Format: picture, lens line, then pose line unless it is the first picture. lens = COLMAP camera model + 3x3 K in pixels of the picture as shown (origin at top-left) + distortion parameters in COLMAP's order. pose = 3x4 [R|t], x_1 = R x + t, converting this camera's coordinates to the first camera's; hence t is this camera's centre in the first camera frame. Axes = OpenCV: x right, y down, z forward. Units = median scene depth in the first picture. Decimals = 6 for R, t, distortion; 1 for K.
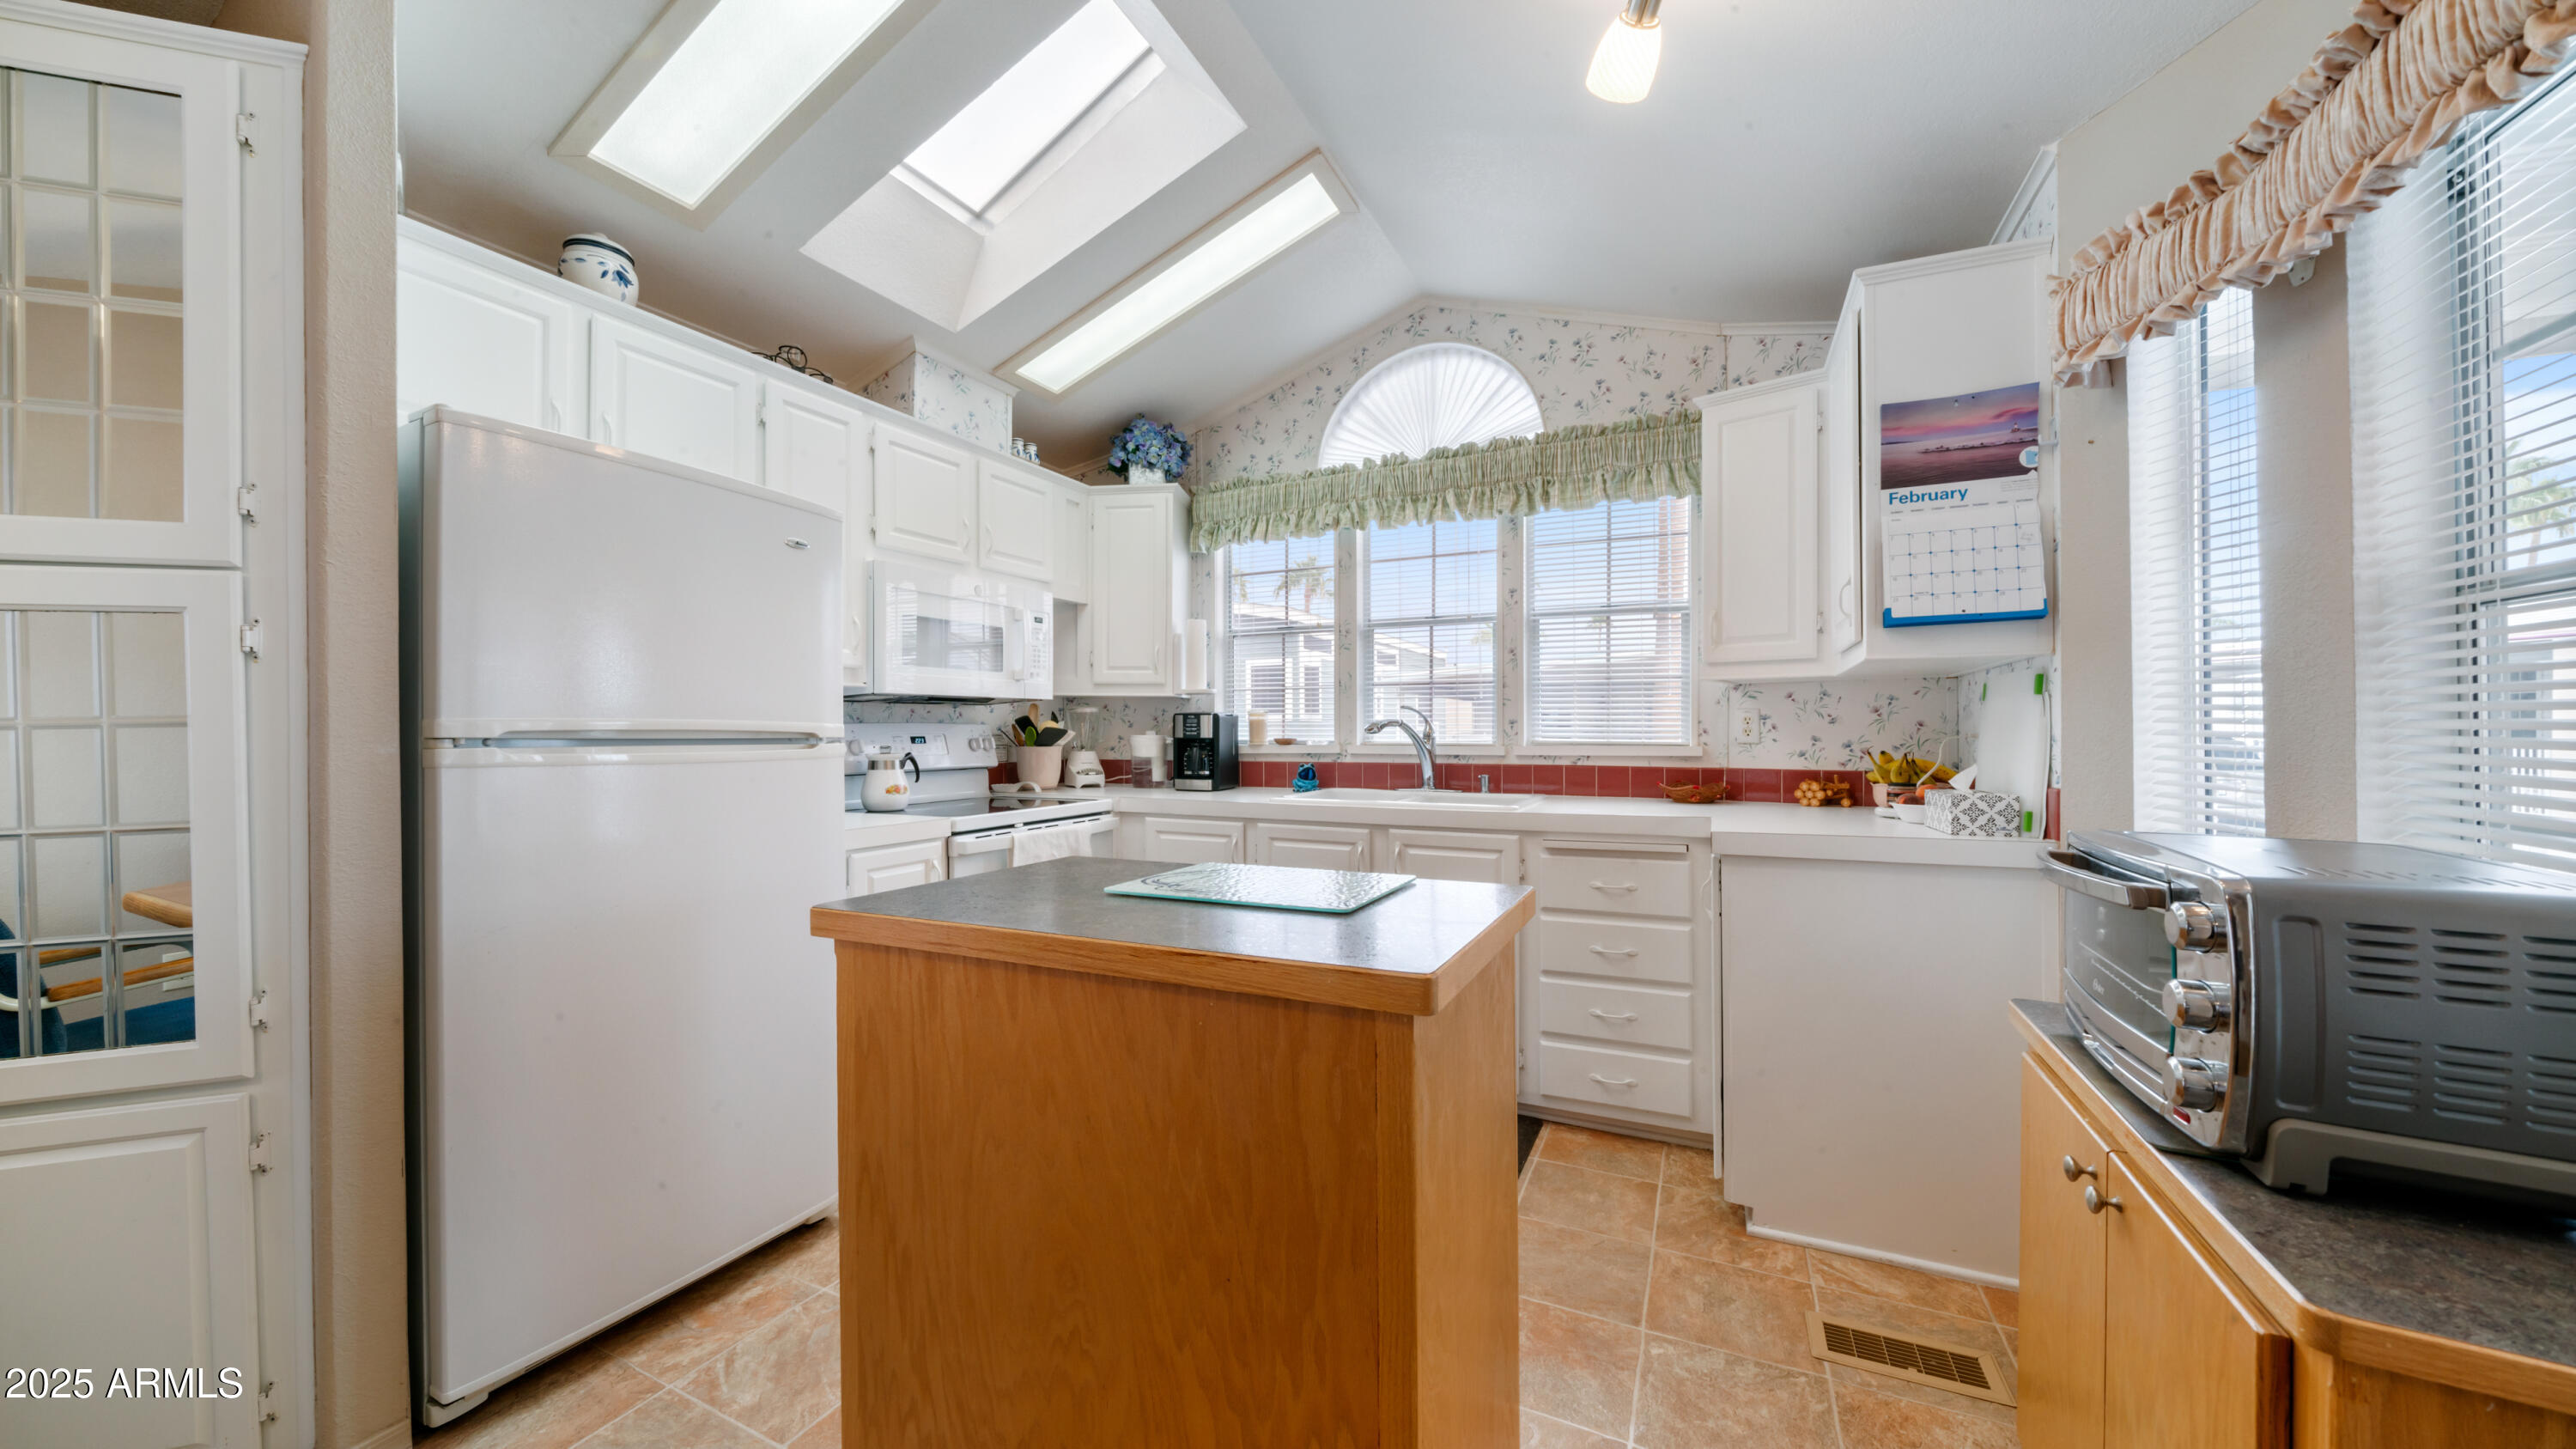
lens RADIAL K [[896.7, 0, 1270.7], [0, 896.7, 724.9], [0, 0, 1]] dist [-0.001668, -0.000001]
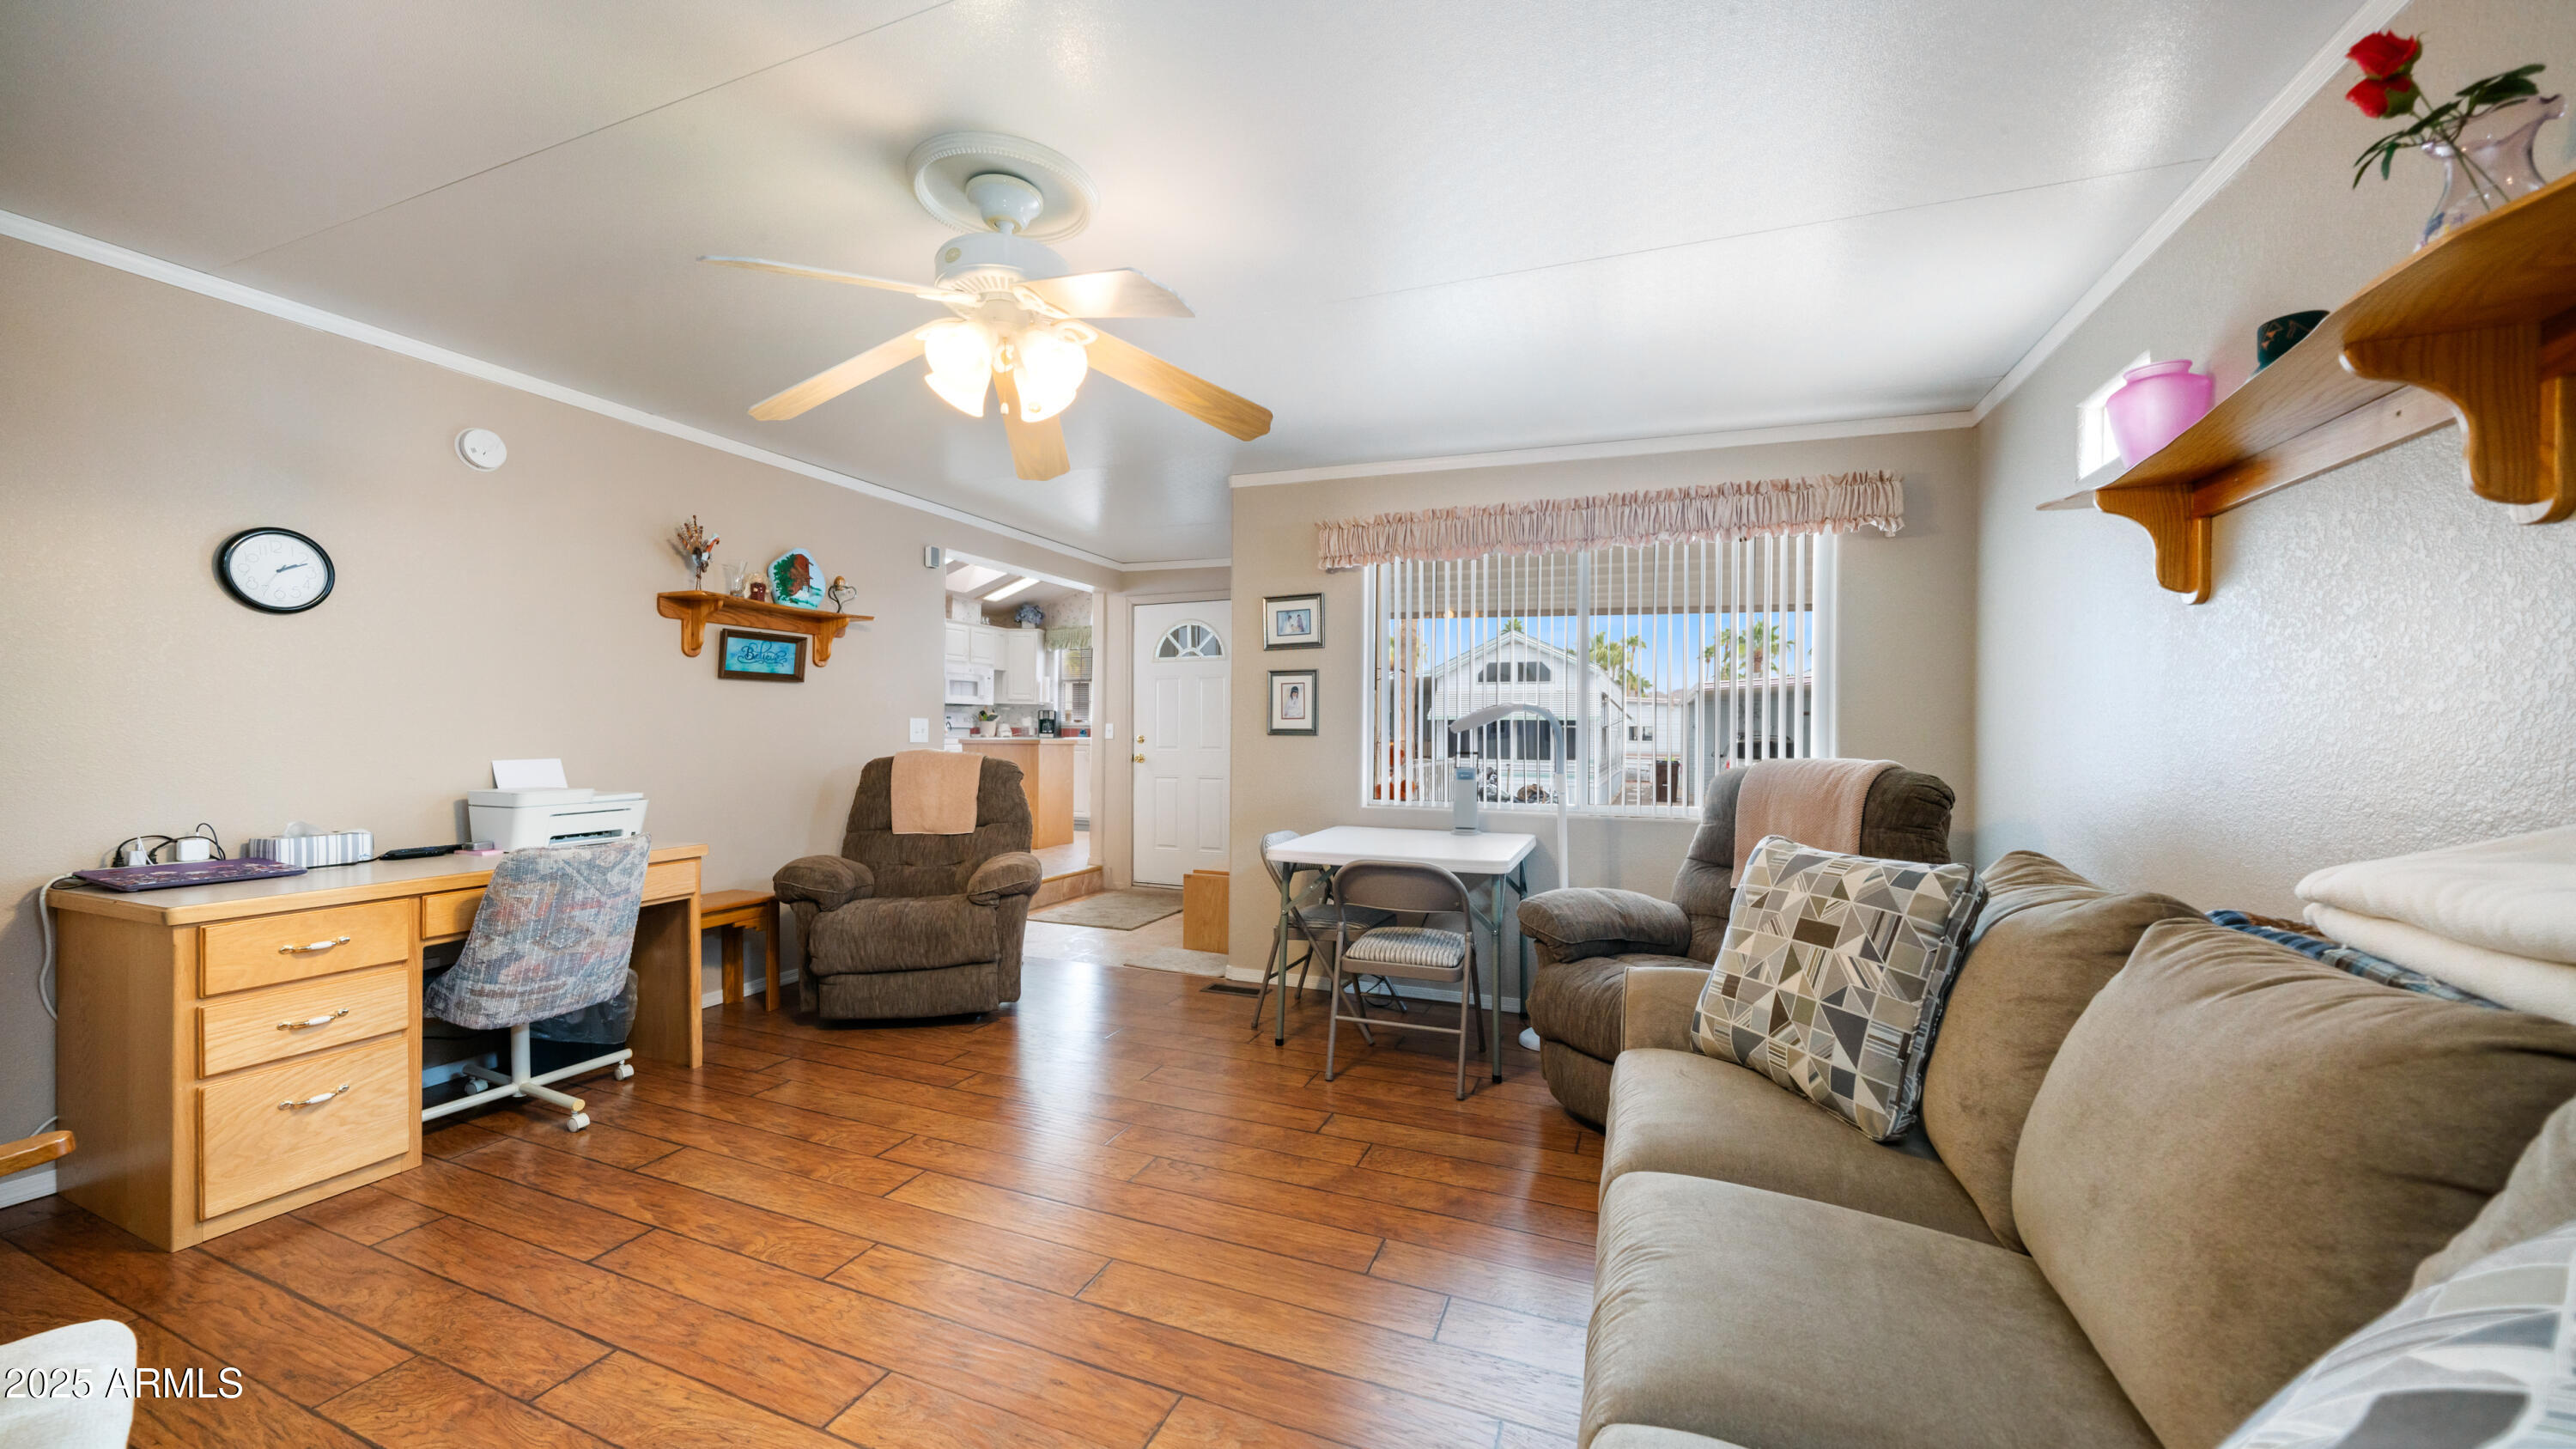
lens RADIAL K [[915.9, 0, 1266.9], [0, 915.9, 735.4], [0, 0, 1]] dist [-0.000354, -0.000004]
pose [[0.997868, 0.014836, 0.063559, 0.466916], [-0.015469, 0.999835, 0.009486, 0.029696], [-0.063408, -0.010449, 0.997933, -2.073382]]
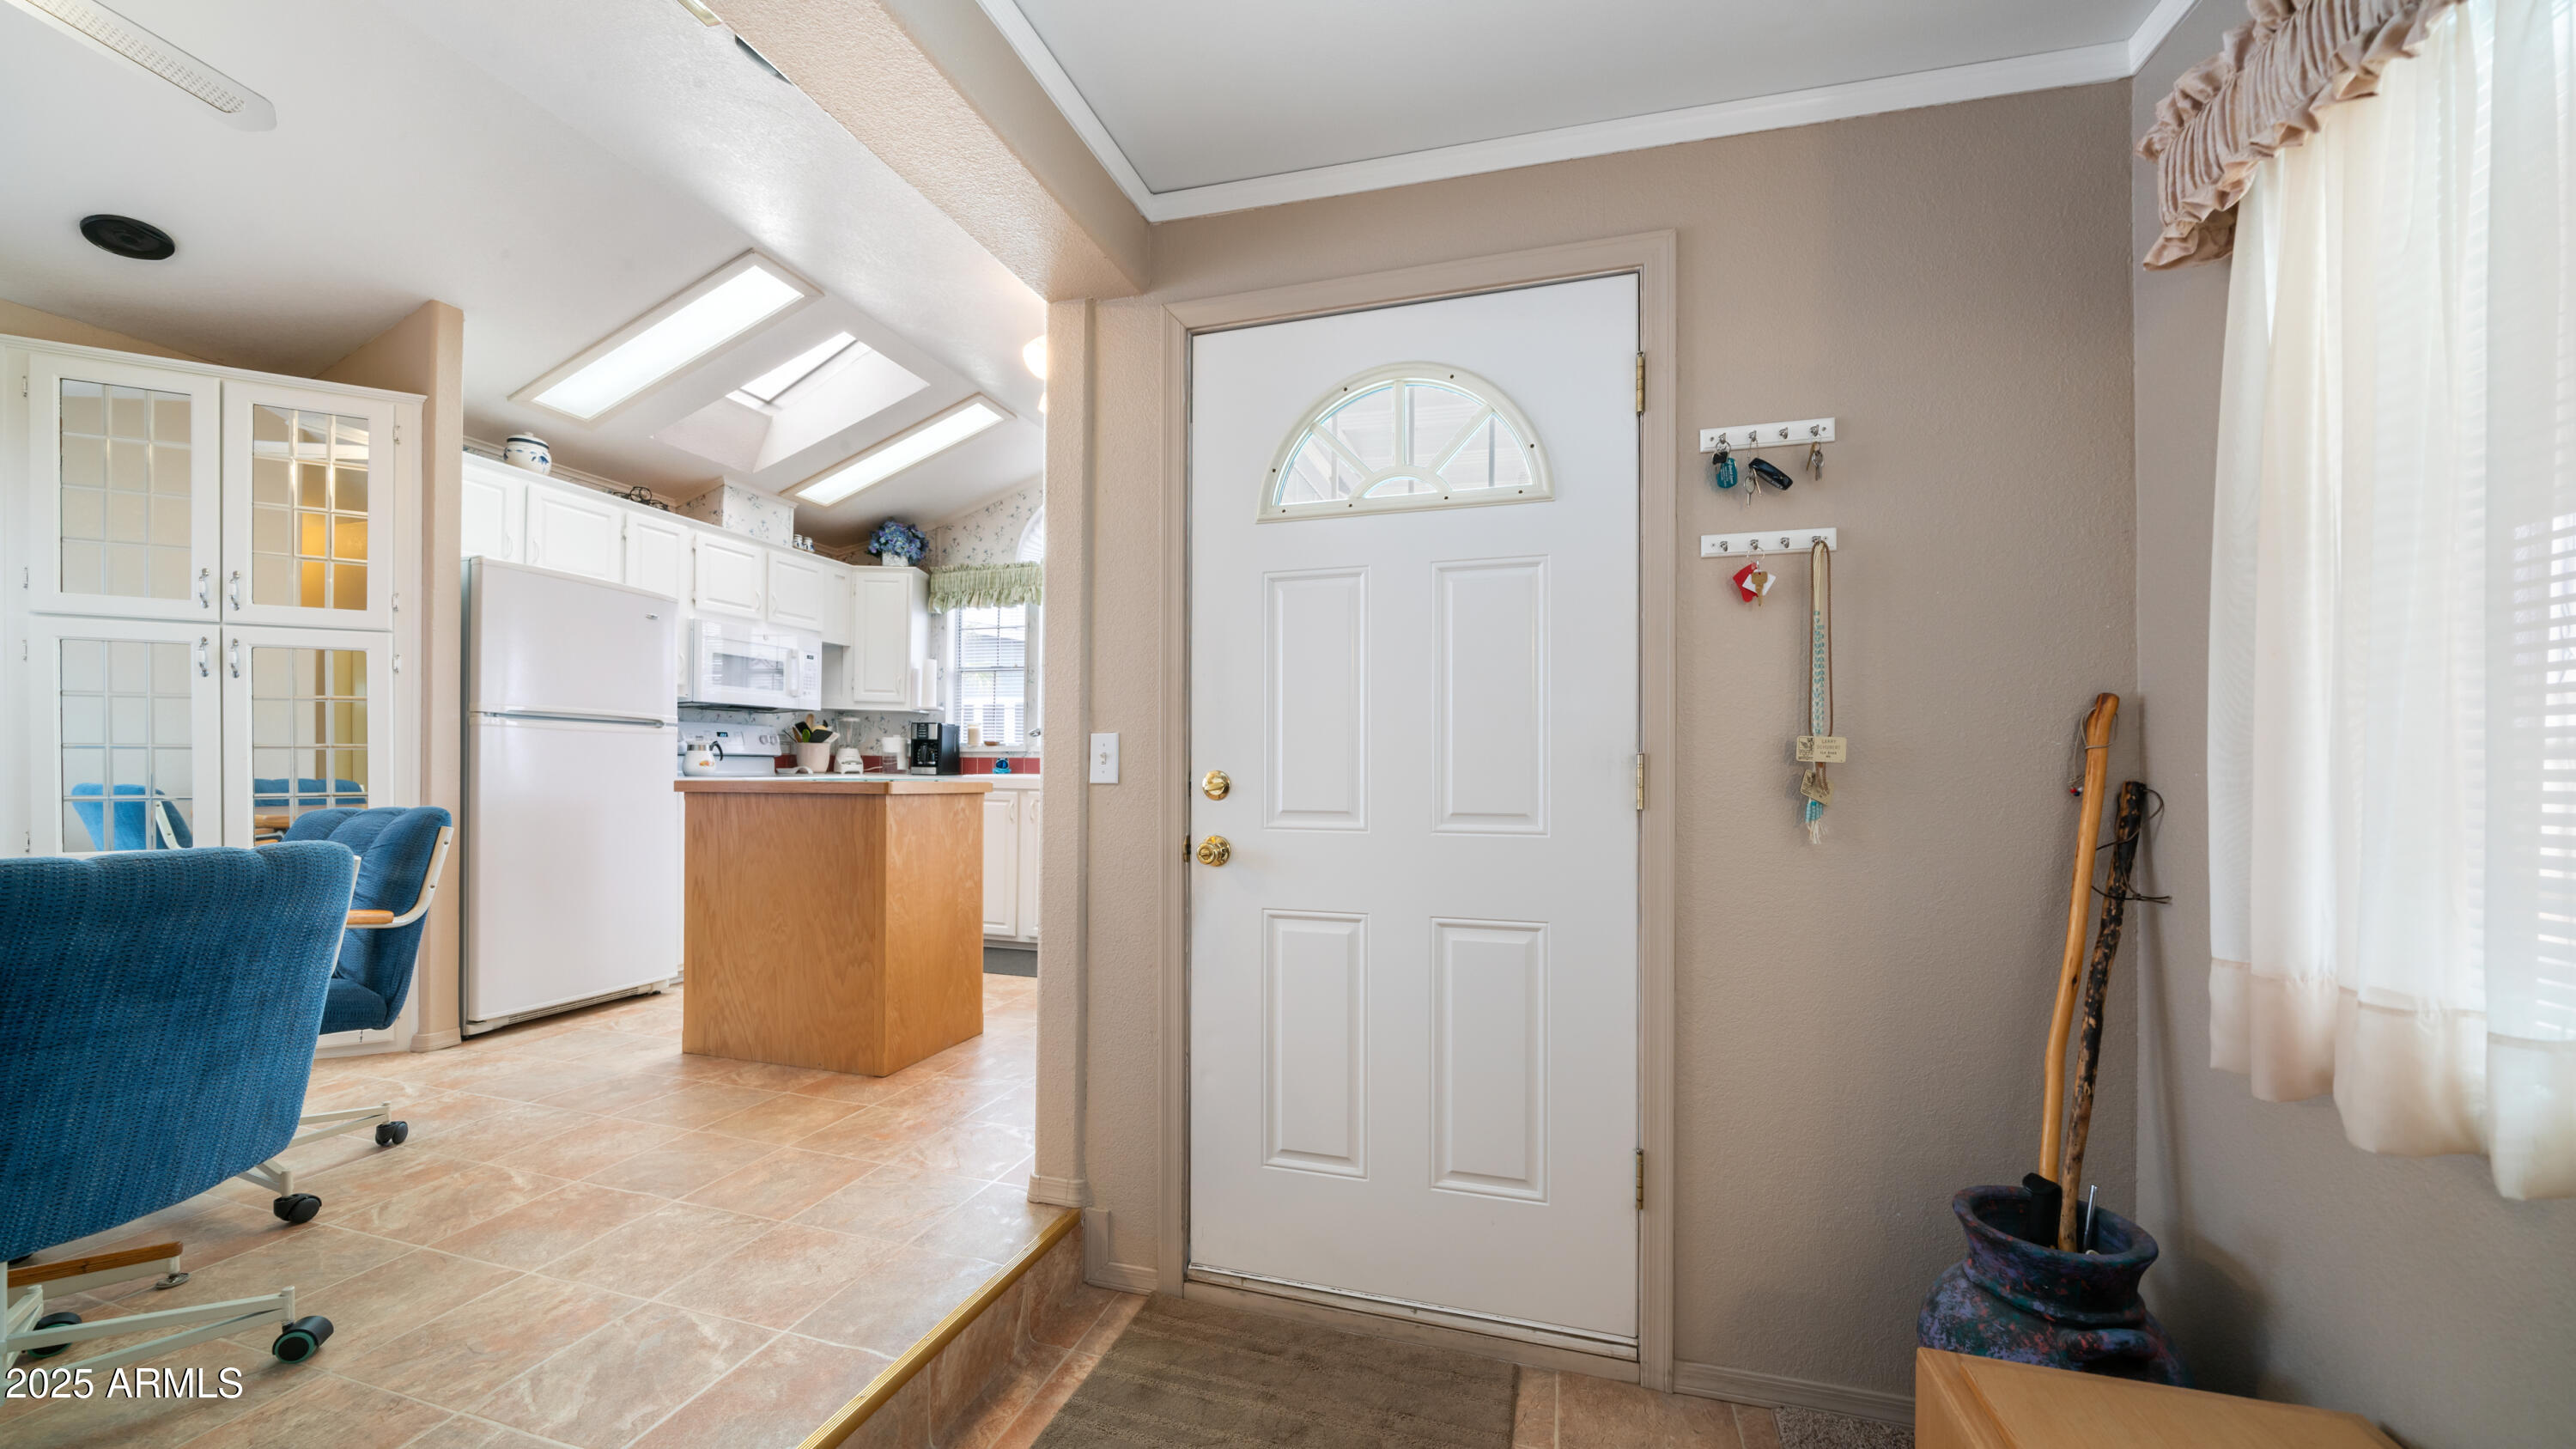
lens RADIAL K [[928.5, 0, 1291.4], [0, 928.5, 763.2], [0, 0, 1]] dist [-0.007891, -0.000061]
pose [[0.984550, 0.015282, 0.174436, 0.262529], [-0.015837, 0.999873, 0.001790, 0.044753], [-0.174386, -0.004525, 0.984667, -0.660886]]
